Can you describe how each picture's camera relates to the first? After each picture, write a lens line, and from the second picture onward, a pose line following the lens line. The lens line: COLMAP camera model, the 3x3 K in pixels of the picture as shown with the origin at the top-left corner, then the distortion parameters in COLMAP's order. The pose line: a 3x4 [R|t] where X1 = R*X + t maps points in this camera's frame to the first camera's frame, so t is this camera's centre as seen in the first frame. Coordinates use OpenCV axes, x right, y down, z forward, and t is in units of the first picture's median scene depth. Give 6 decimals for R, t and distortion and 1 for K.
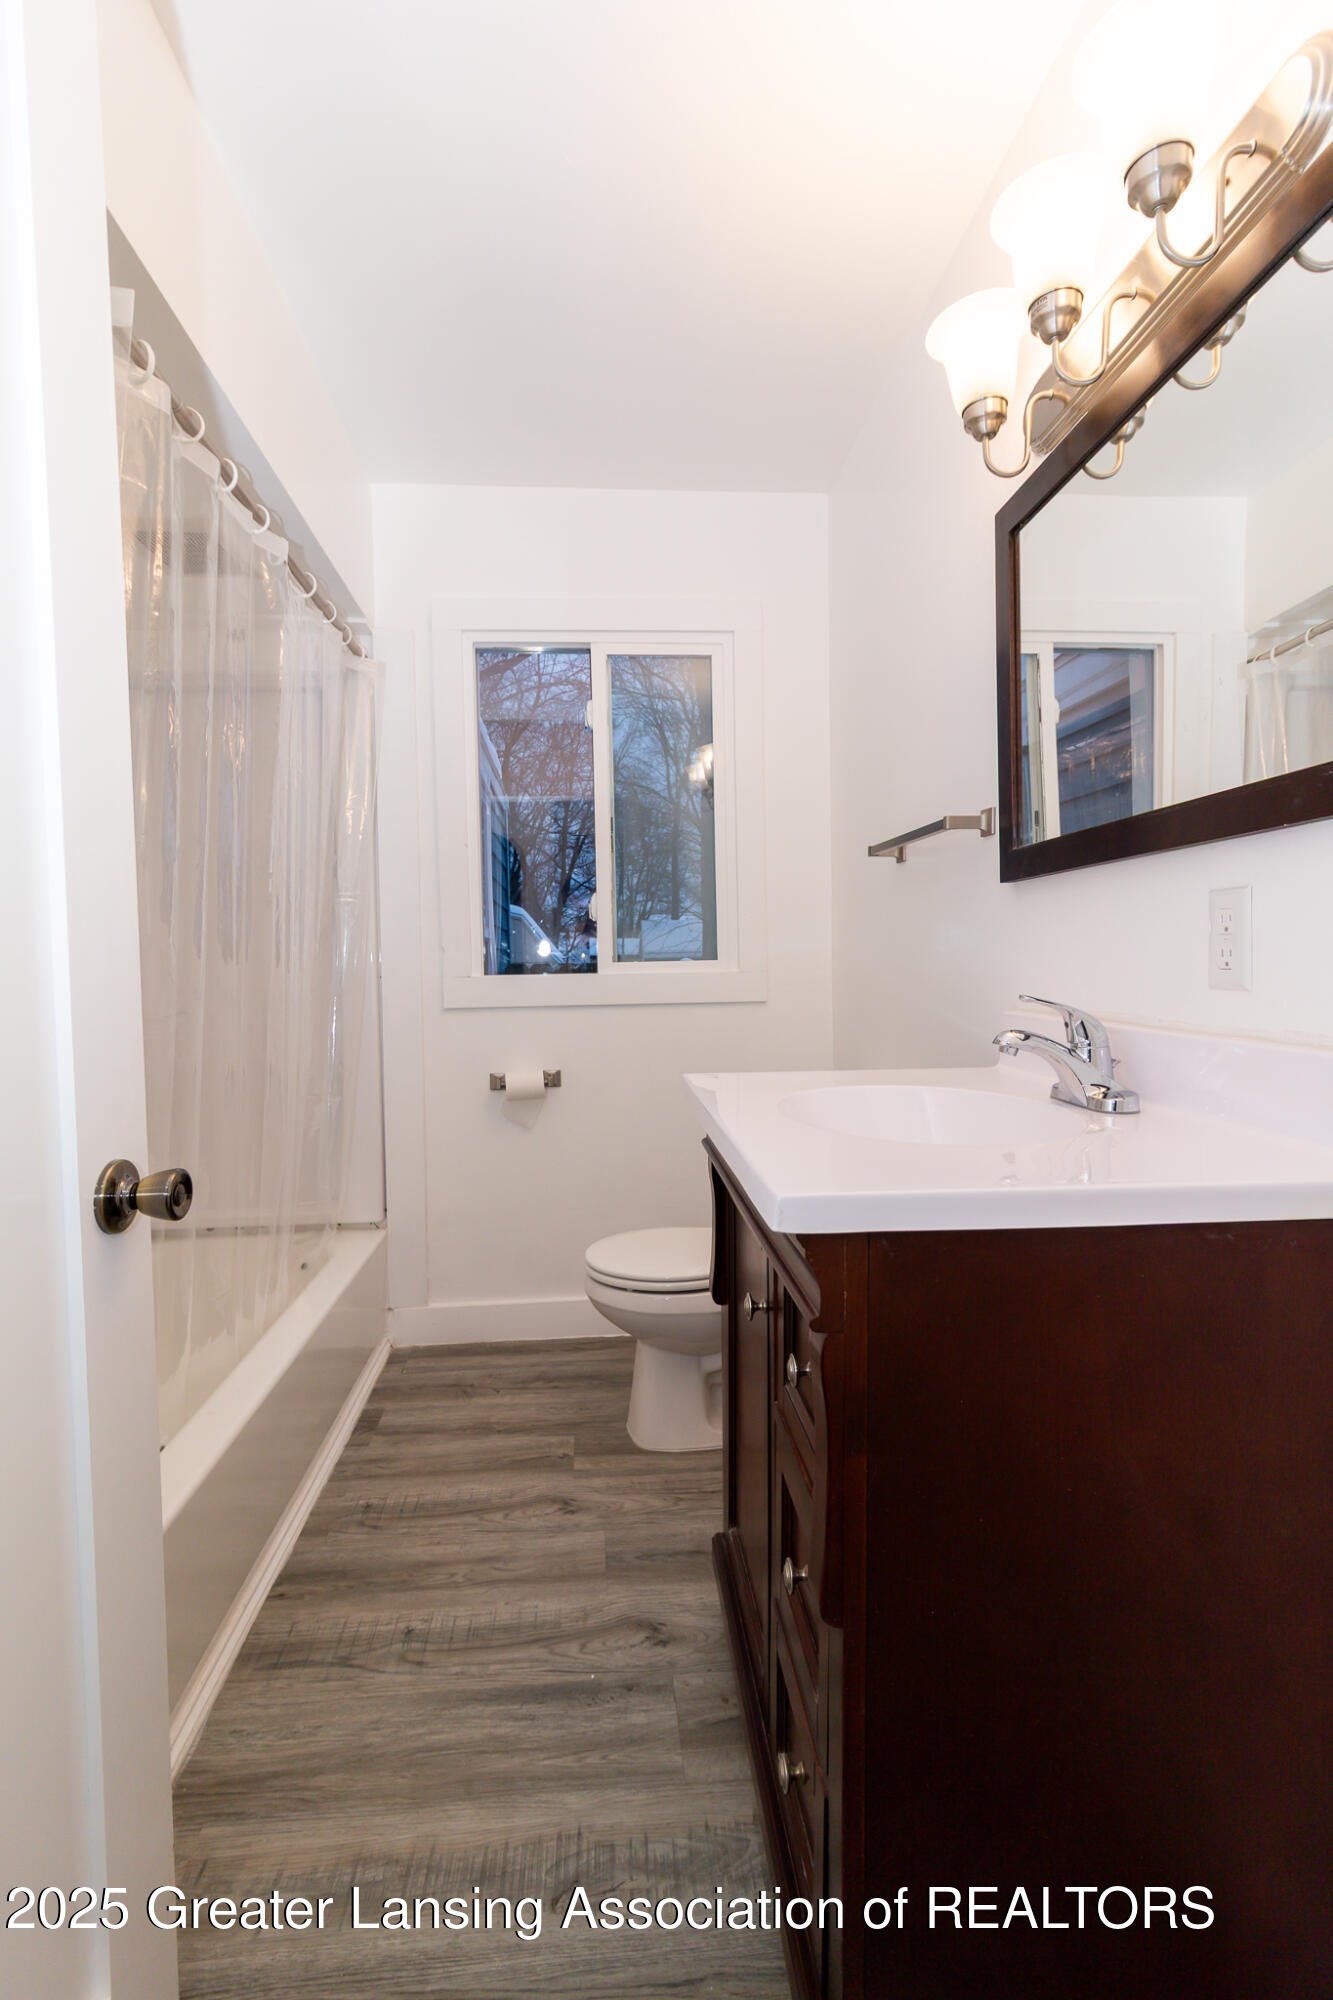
lens RADIAL K [[929.7, 0, 658.7], [0, 929.7, 1006.3], [0, 0, 1]] dist [0.002601, 0.000422]
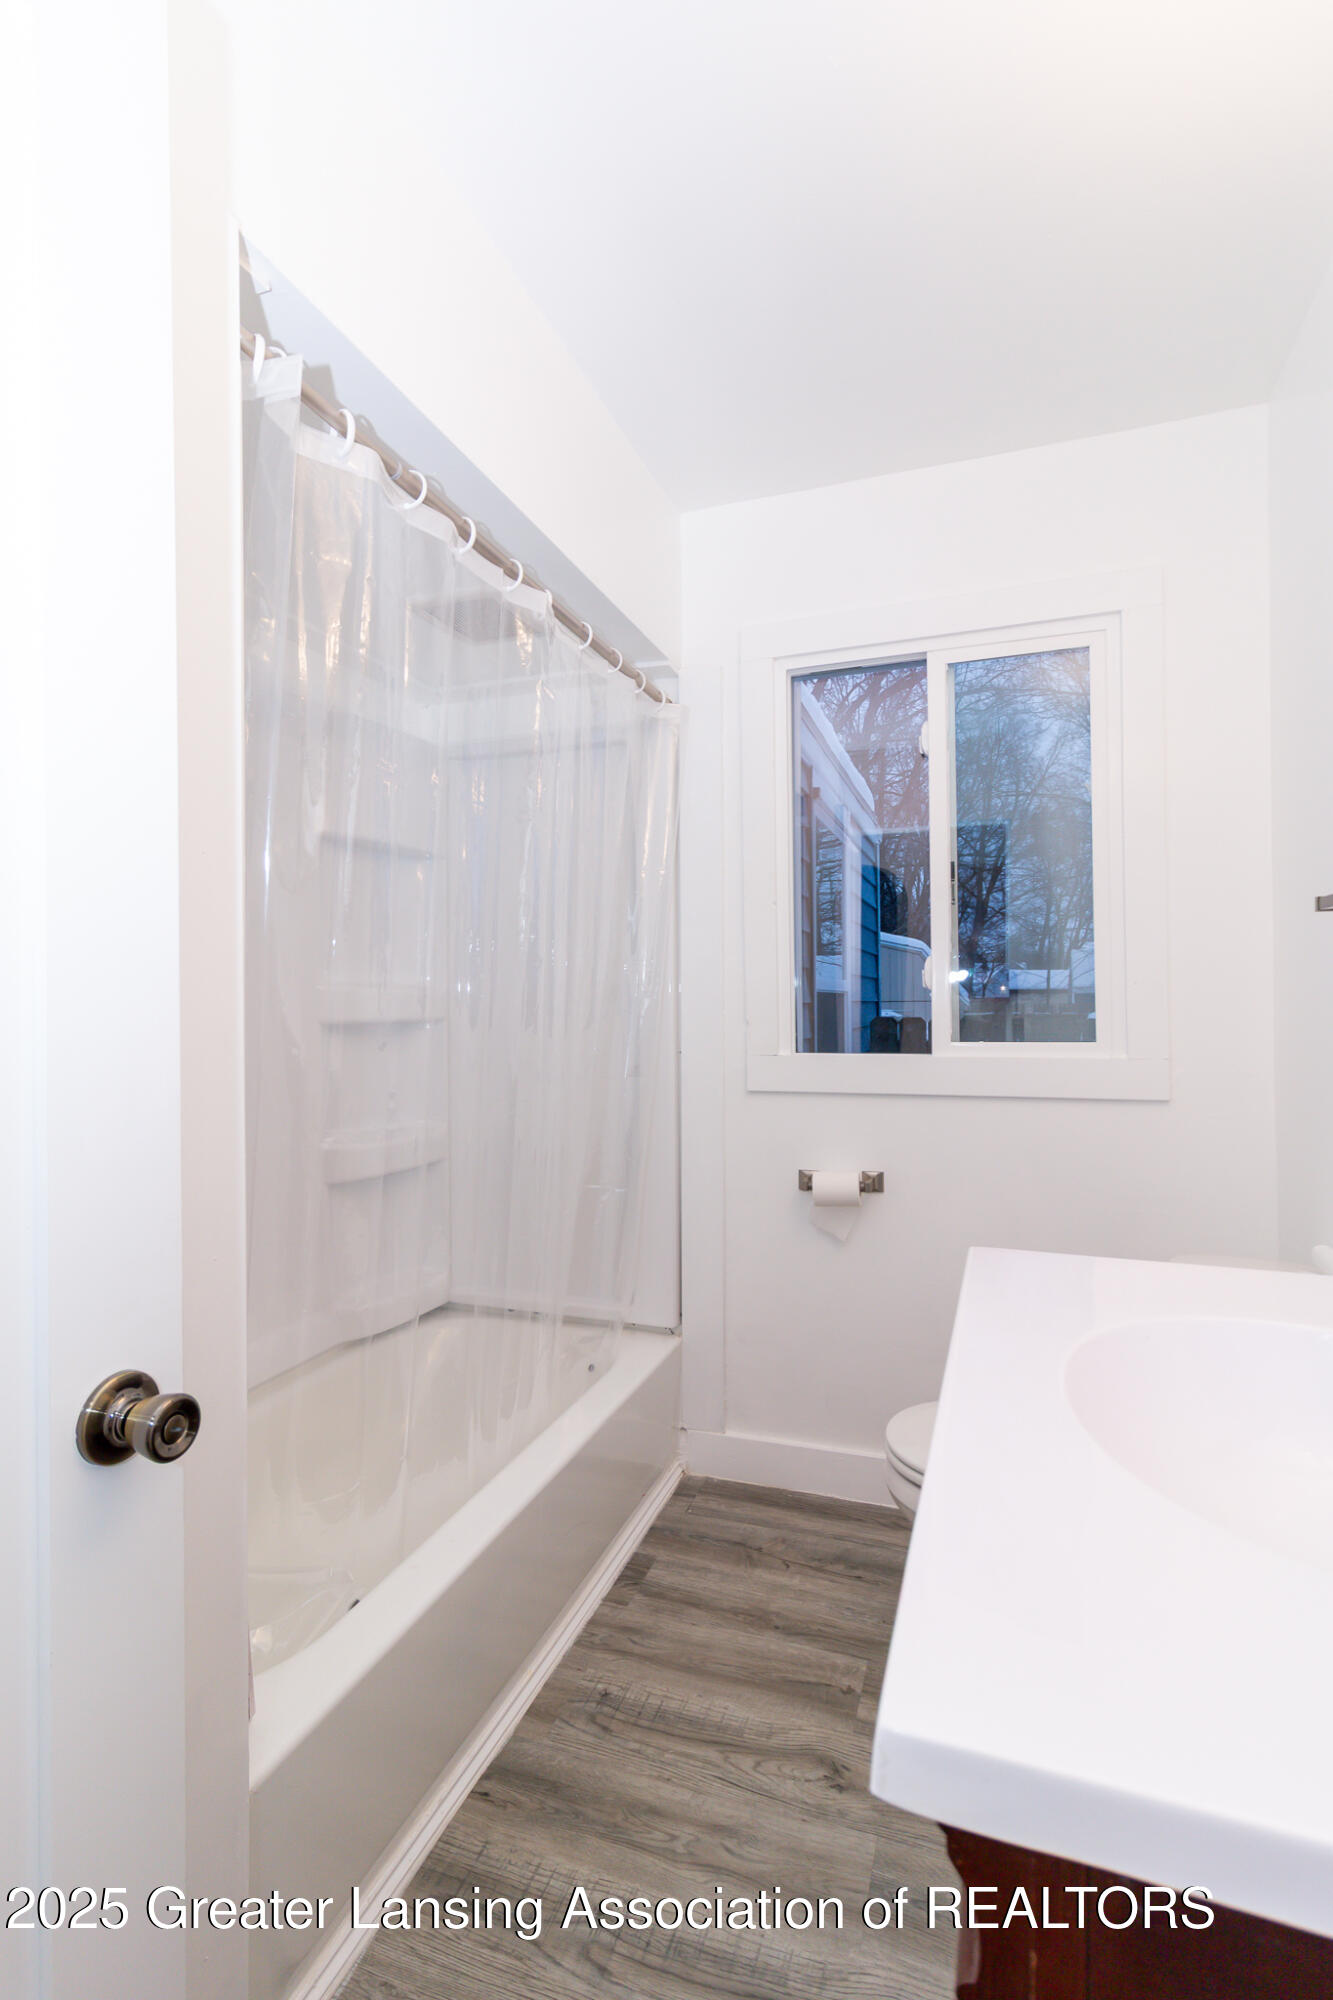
lens RADIAL K [[976.0, 0, 658.8], [0, 976.0, 994.8], [0, 0, 1]] dist [0.001457, -0.000154]
pose [[0.910394, 0.008871, -0.413648, 0.092347], [-0.026852, 0.998929, -0.037674, -0.066384], [0.412871, 0.045406, 0.909657, 0.177375]]
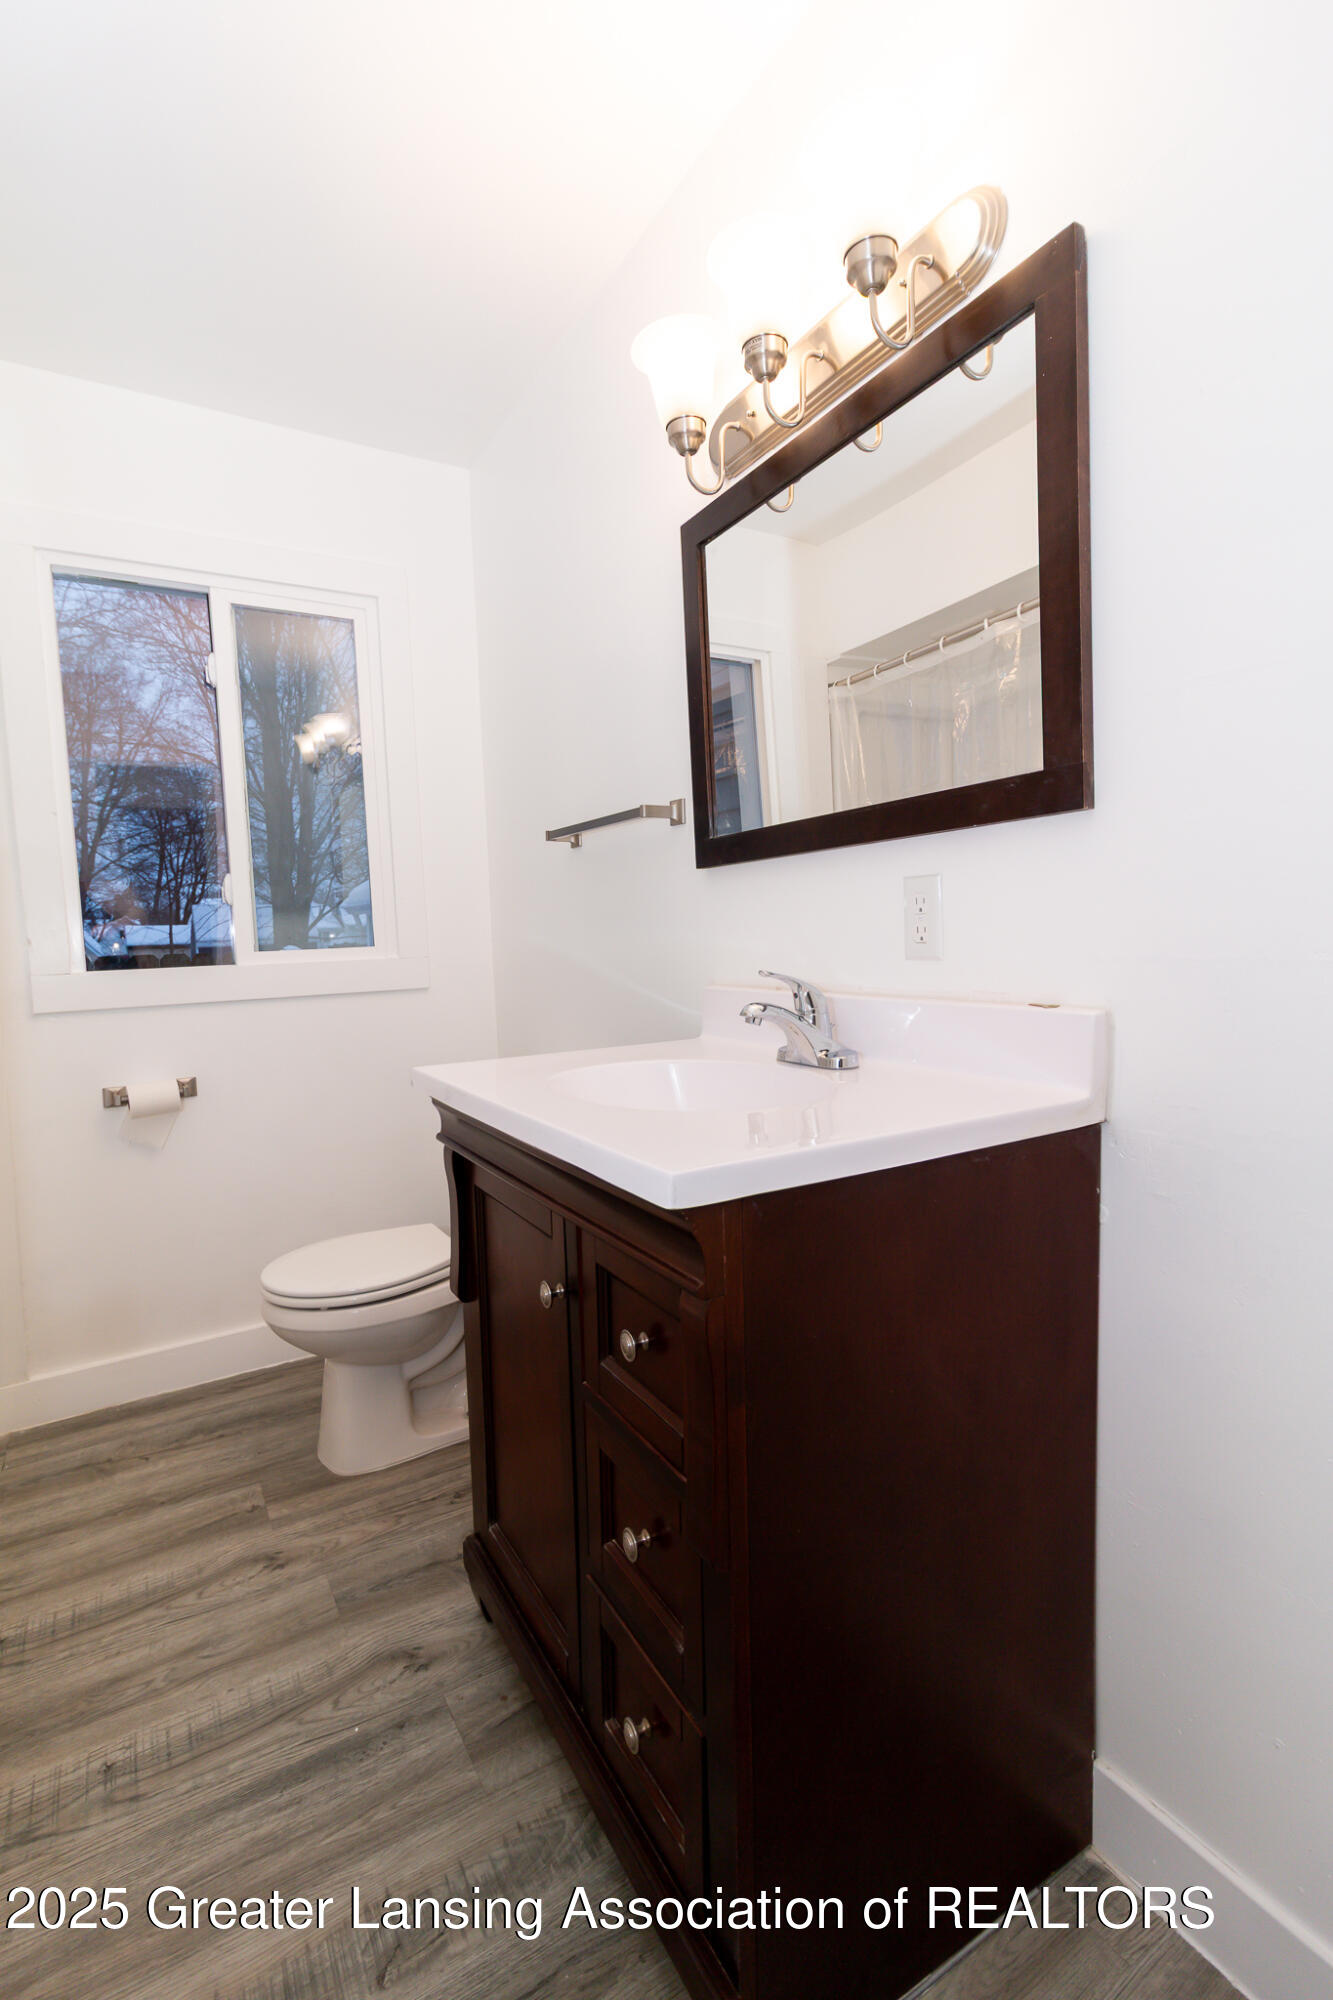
lens RADIAL K [[924.9, 0, 666.6], [0, 924.9, 1004.6], [0, 0, 1]] dist [0.002459, 0.000076]
pose [[0.894446, -0.051866, 0.444157, -0.124555], [0.044746, 0.998647, 0.026505, -0.003364], [-0.444931, -0.003833, 0.895557, 0.036532]]
